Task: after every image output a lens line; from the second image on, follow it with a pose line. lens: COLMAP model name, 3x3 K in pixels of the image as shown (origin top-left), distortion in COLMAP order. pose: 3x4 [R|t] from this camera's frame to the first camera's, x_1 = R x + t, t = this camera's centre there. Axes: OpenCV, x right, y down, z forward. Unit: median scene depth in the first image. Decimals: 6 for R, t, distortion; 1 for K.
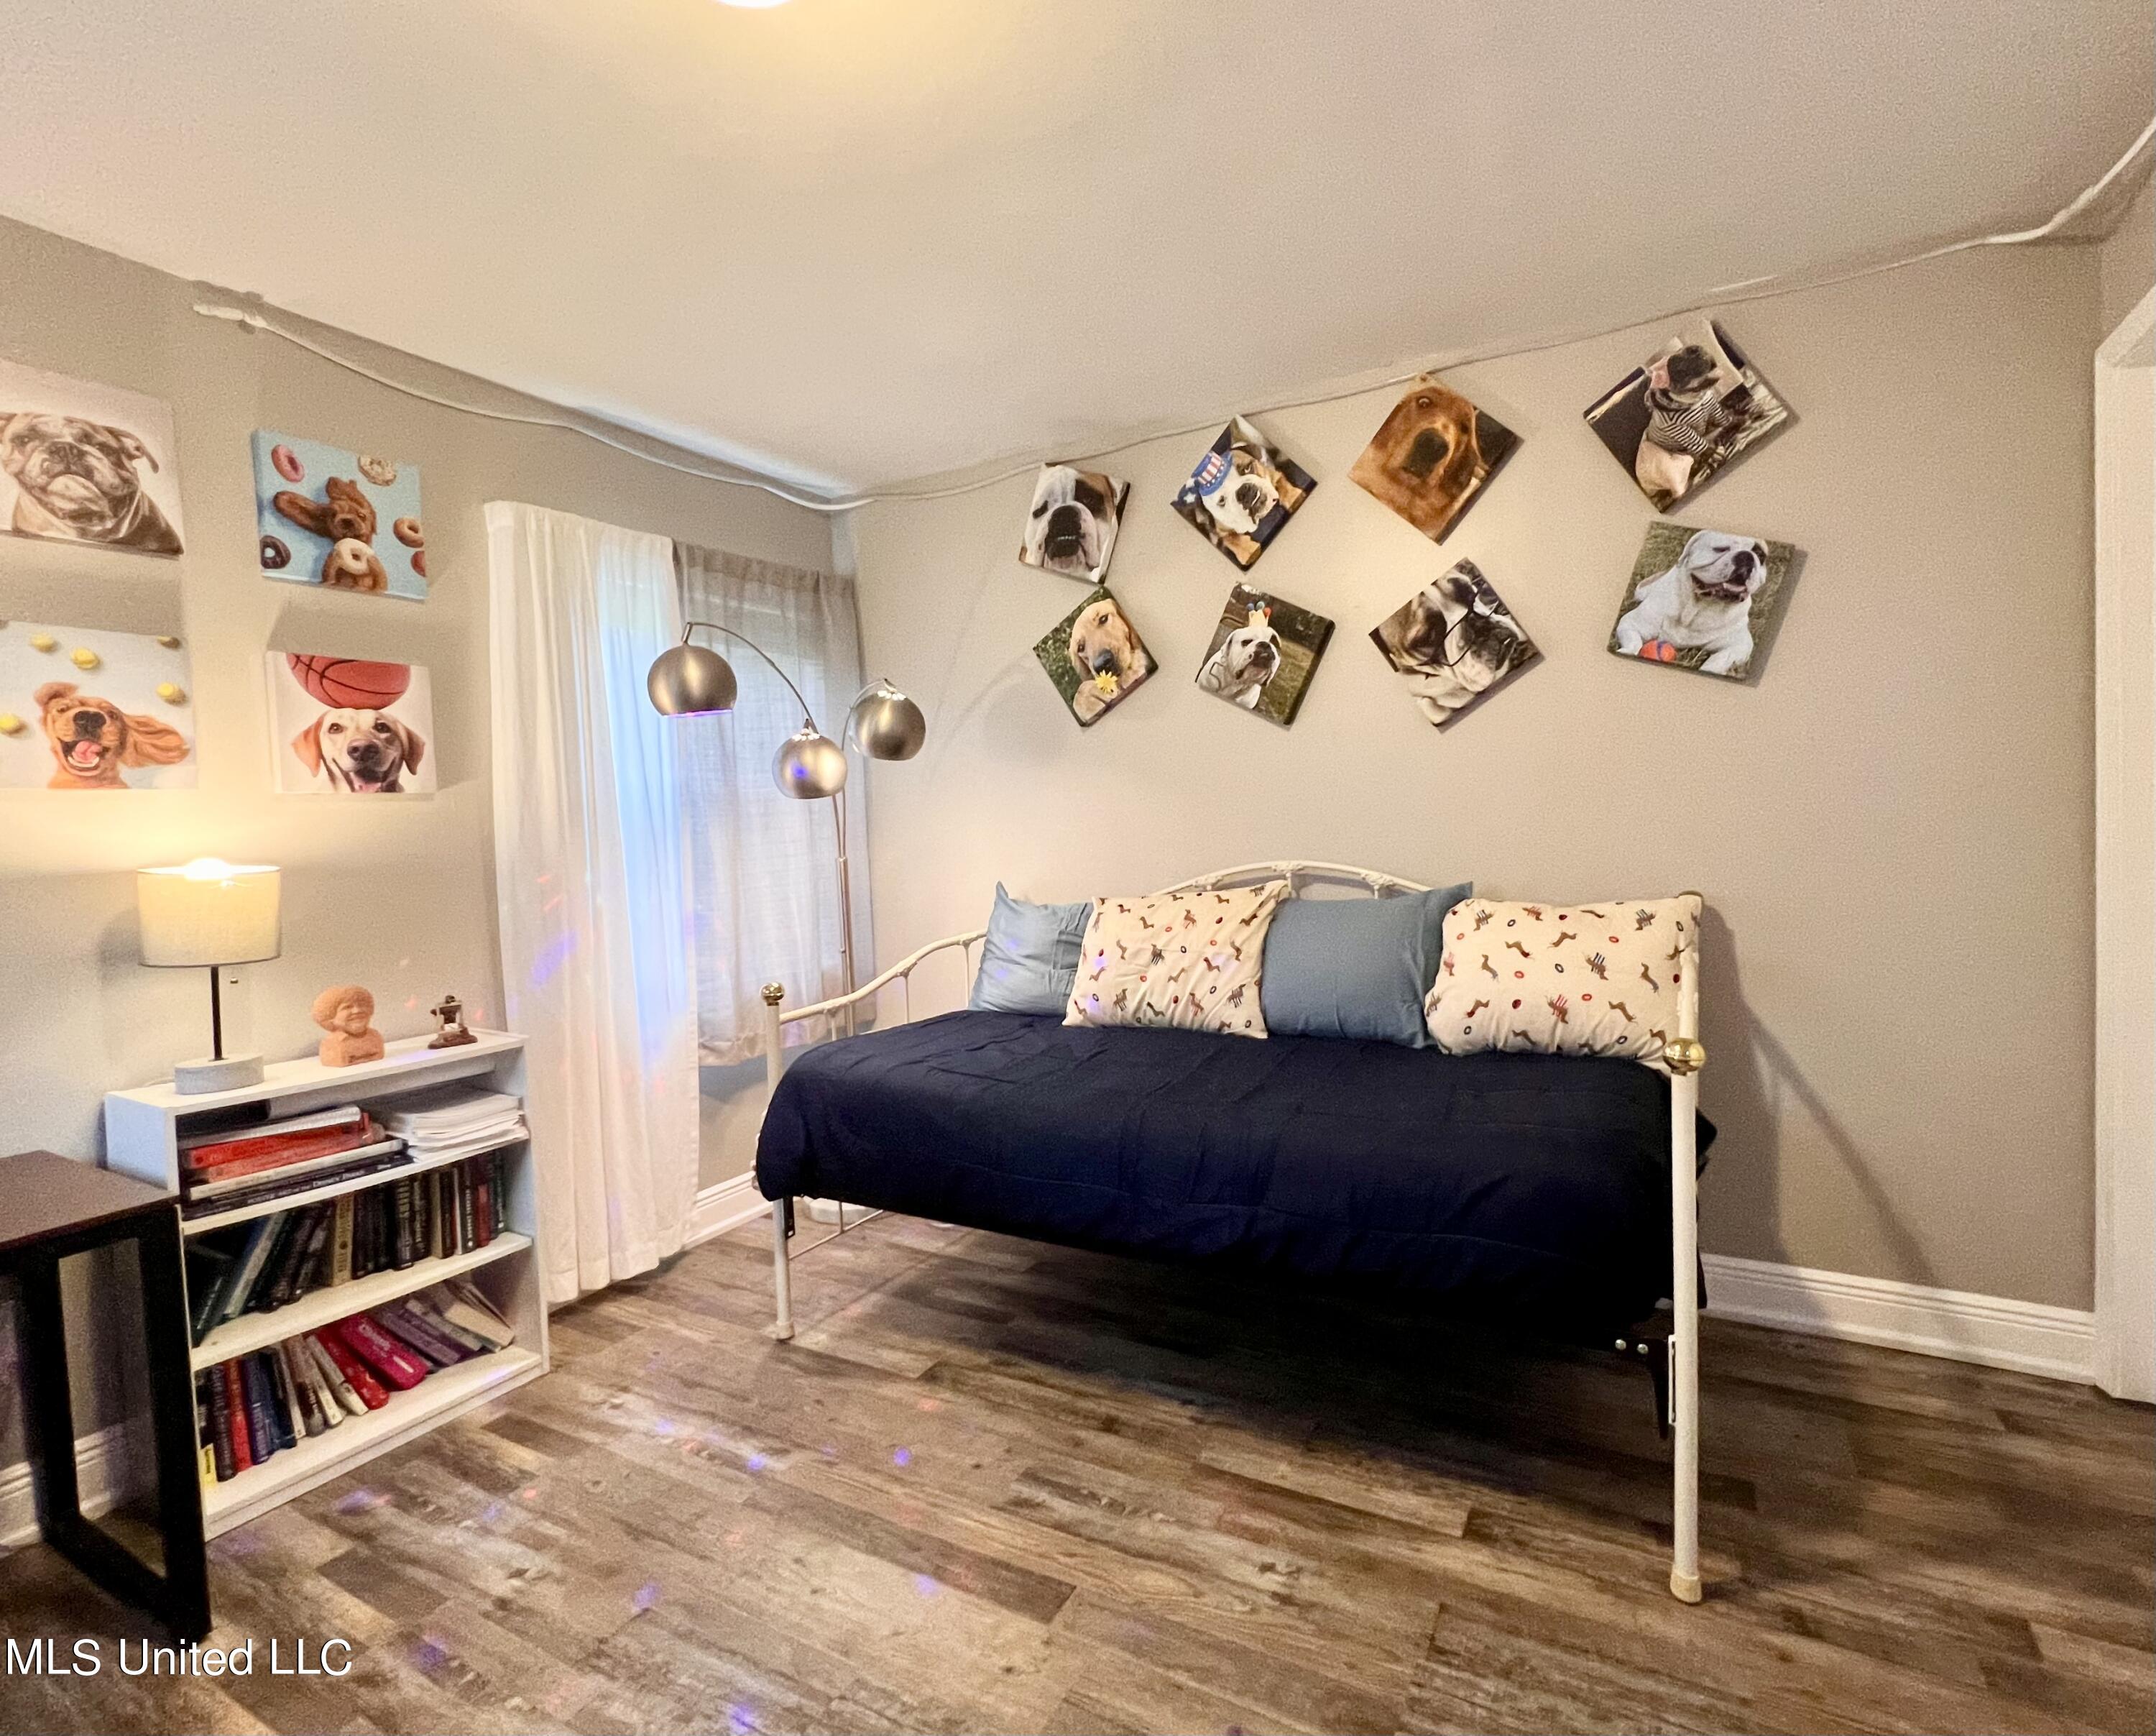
lens RADIAL K [[1000.1, 0, 1154.1], [0, 1000.1, 854.4], [0, 0, 1]] dist [-0.000965, 0.000664]
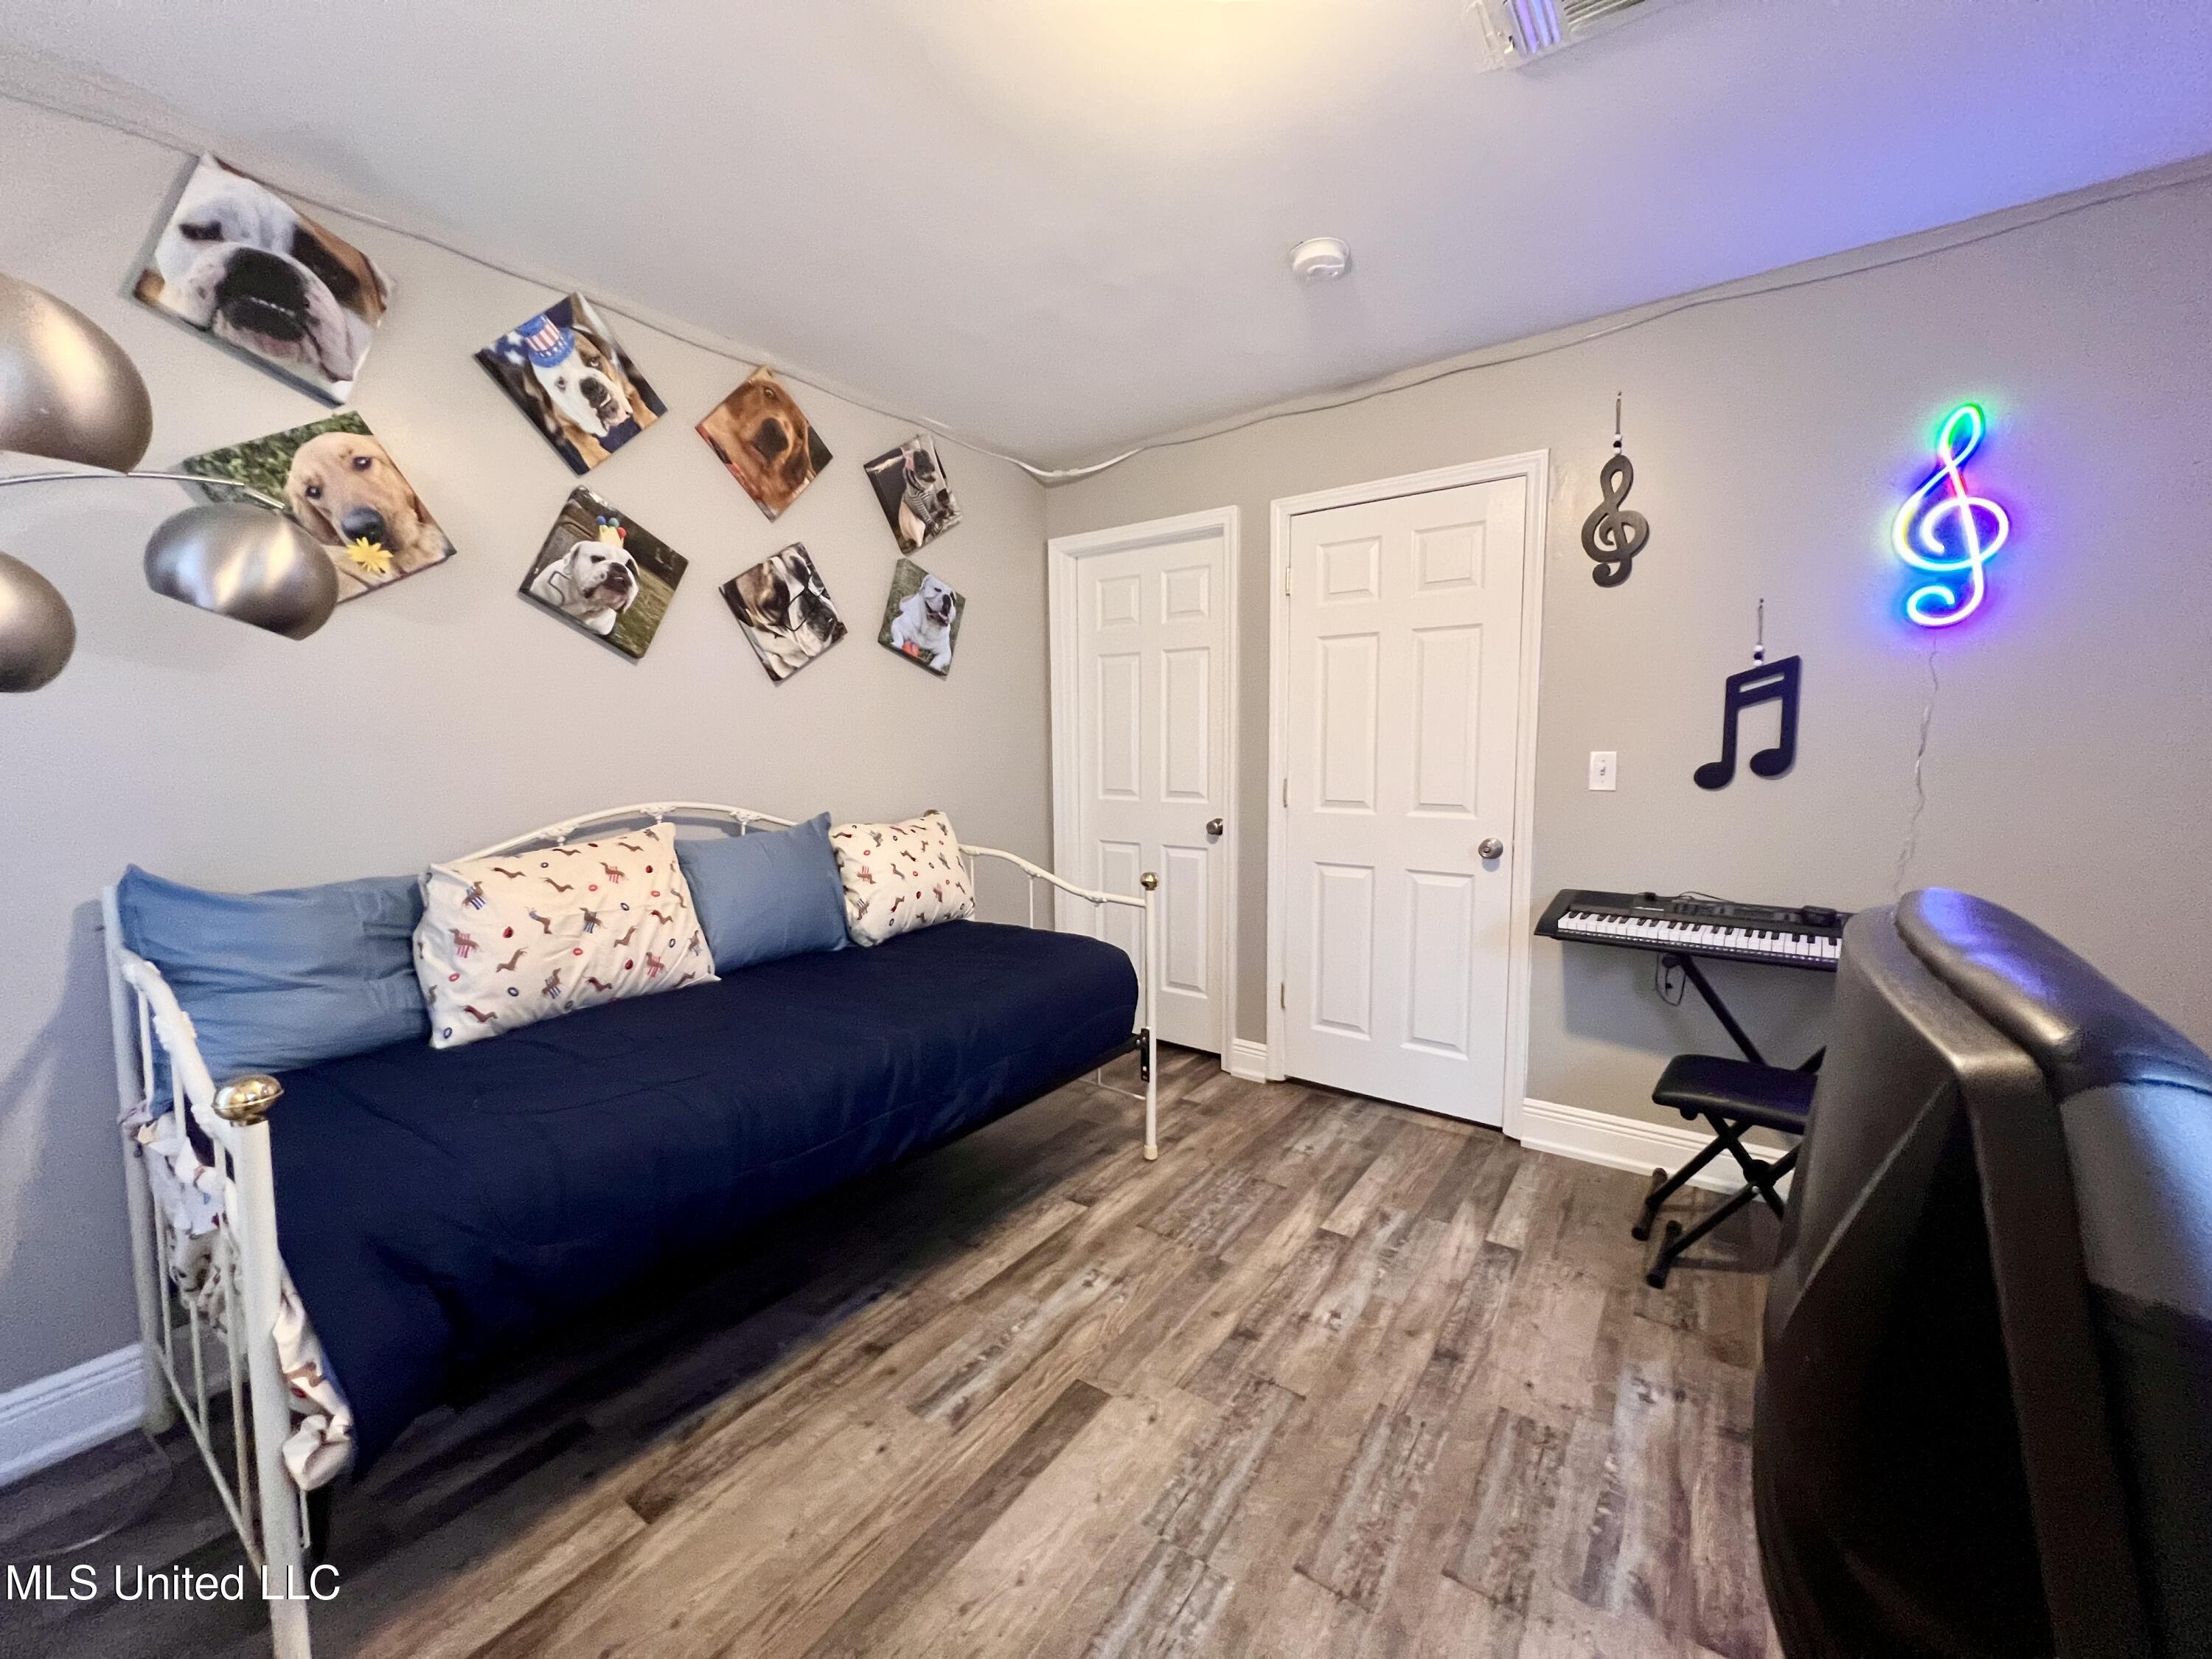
lens RADIAL K [[885.8, 0, 1102.3], [0, 885.8, 821.3], [0, 0, 1]] dist [-0.000843, 0.000038]
pose [[0.142812, -0.050839, 0.988443, -0.781715], [0.039140, 0.998189, 0.045685, 0.002412], [-0.988976, 0.032163, 0.144543, 0.557786]]
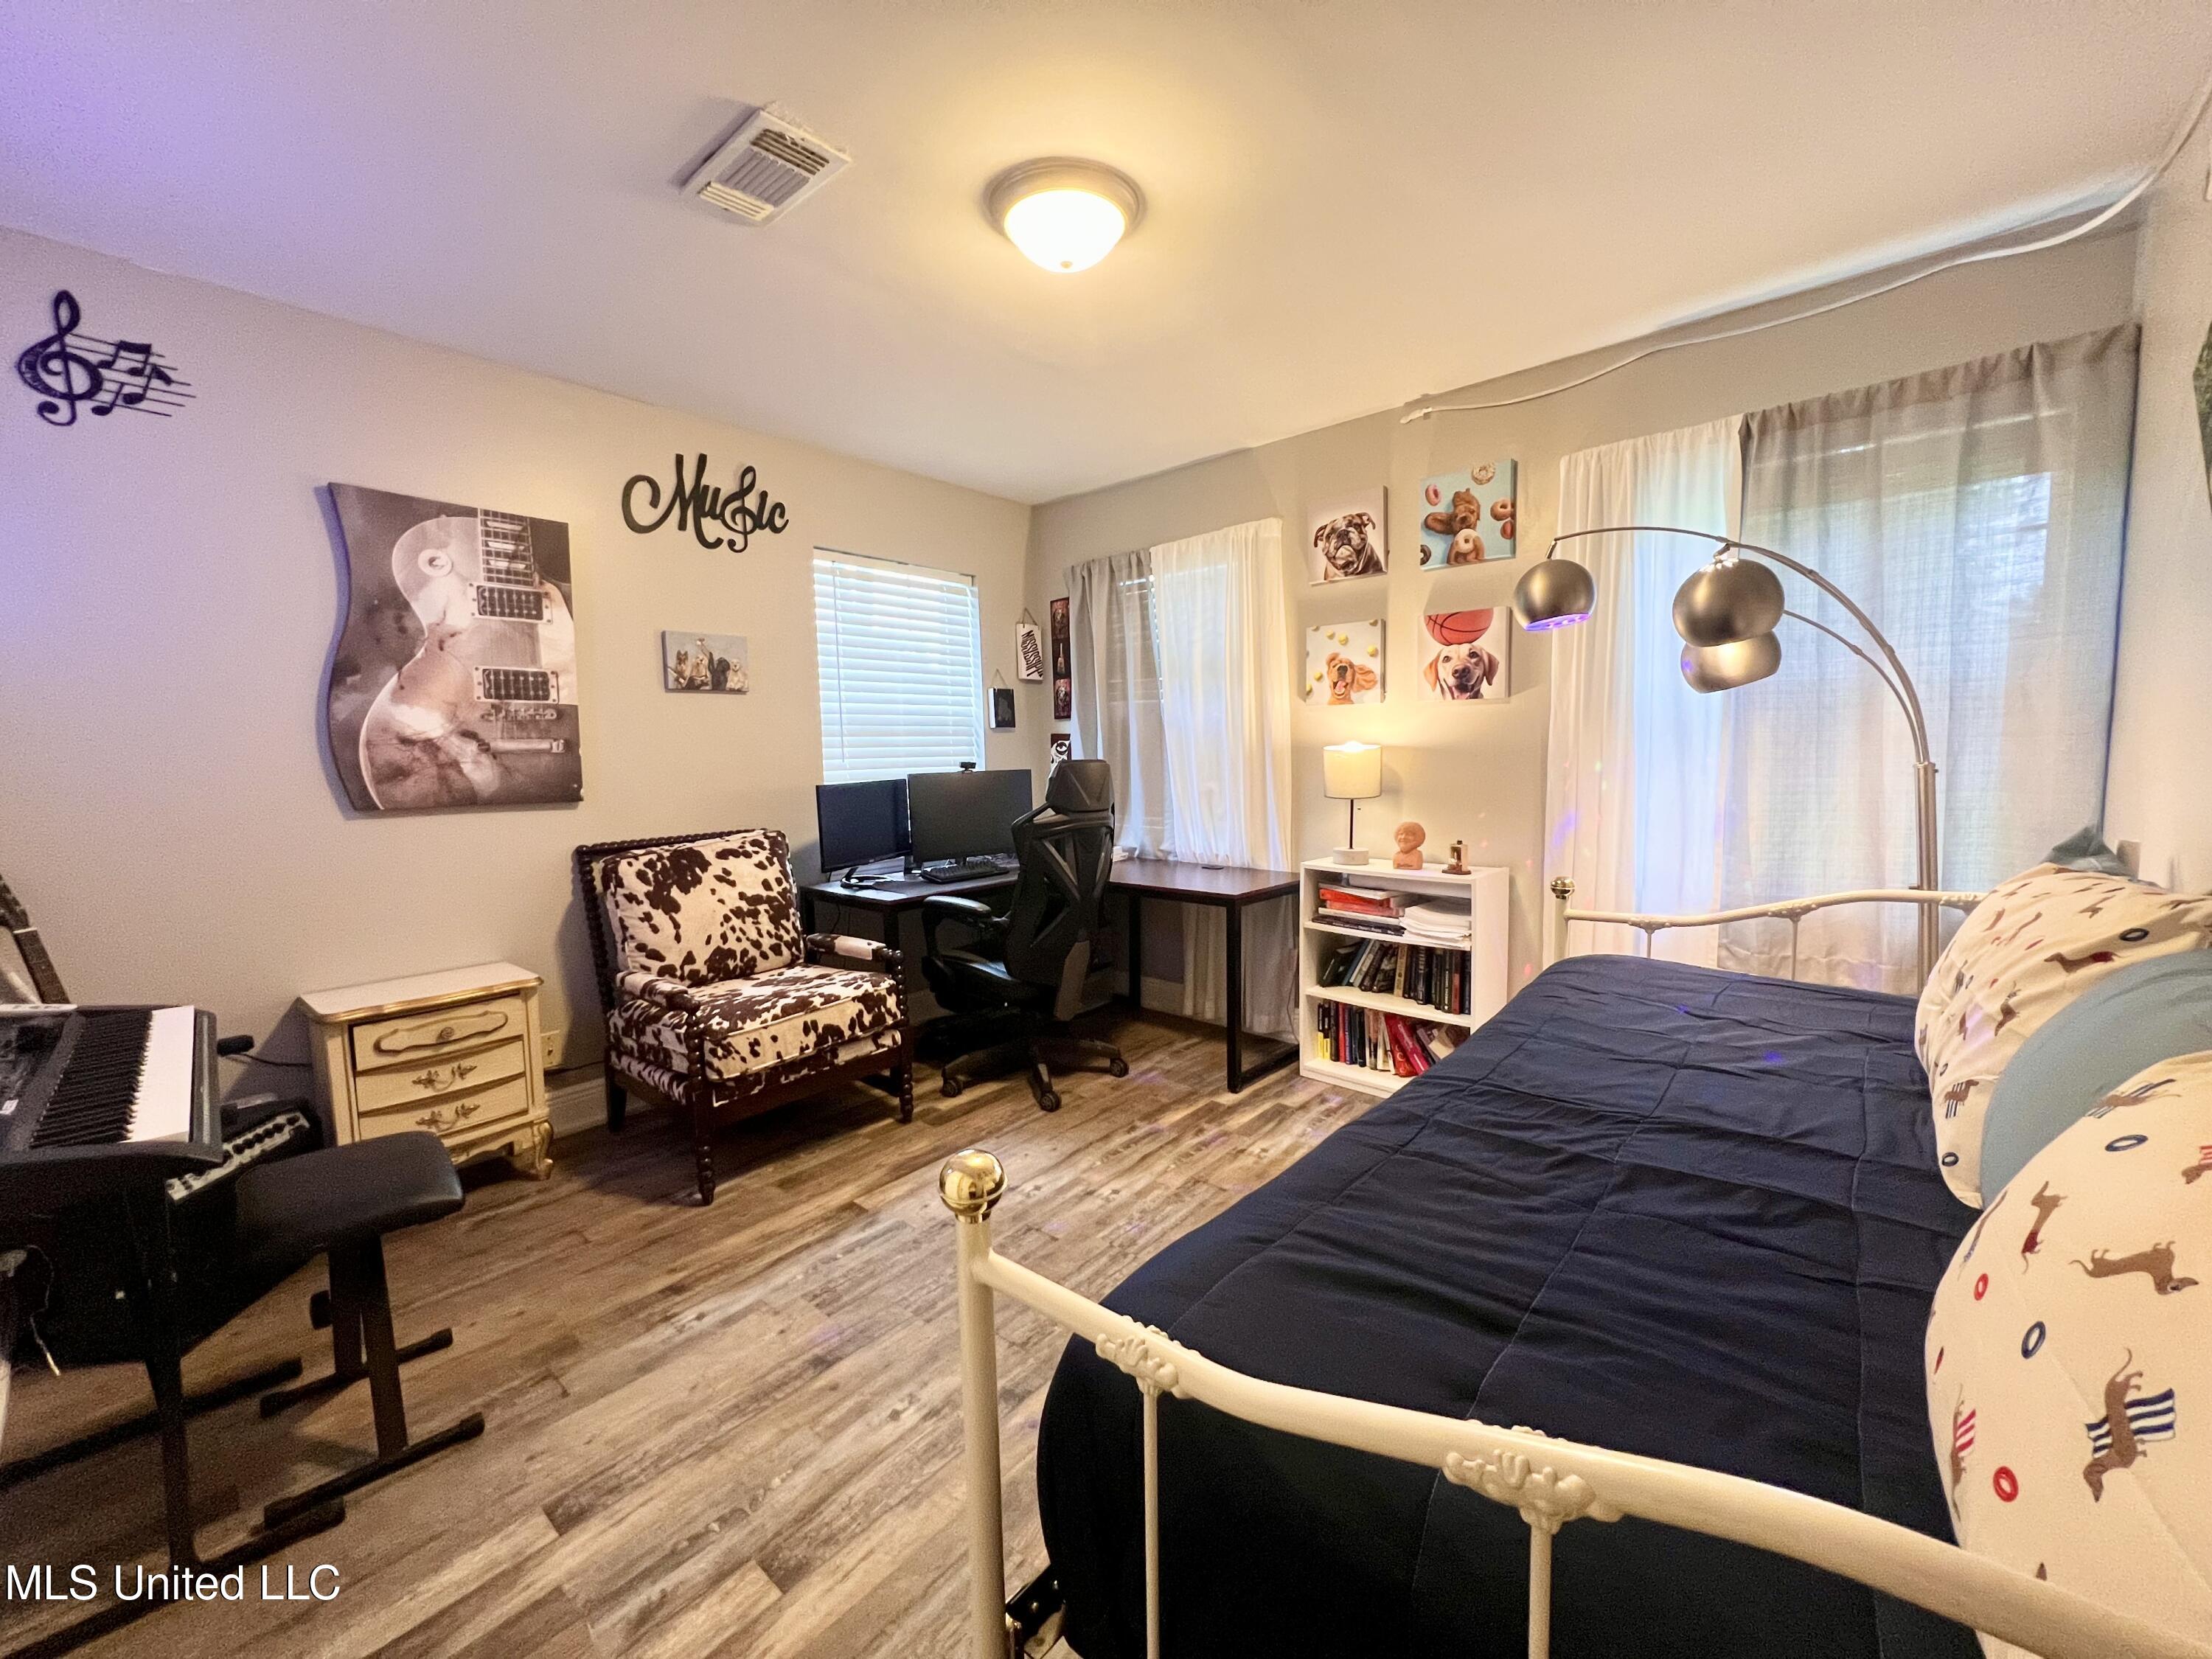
lens RADIAL K [[885.8, 0, 1113.5], [0, 885.8, 824.7], [0, 0, 1]] dist [-0.000843, 0.000038]
pose [[-0.224596, 0.127534, -0.966070, 0.649430], [-0.006058, 0.991197, 0.132259, -0.048503], [0.974433, 0.035558, -0.221847, 0.788517]]
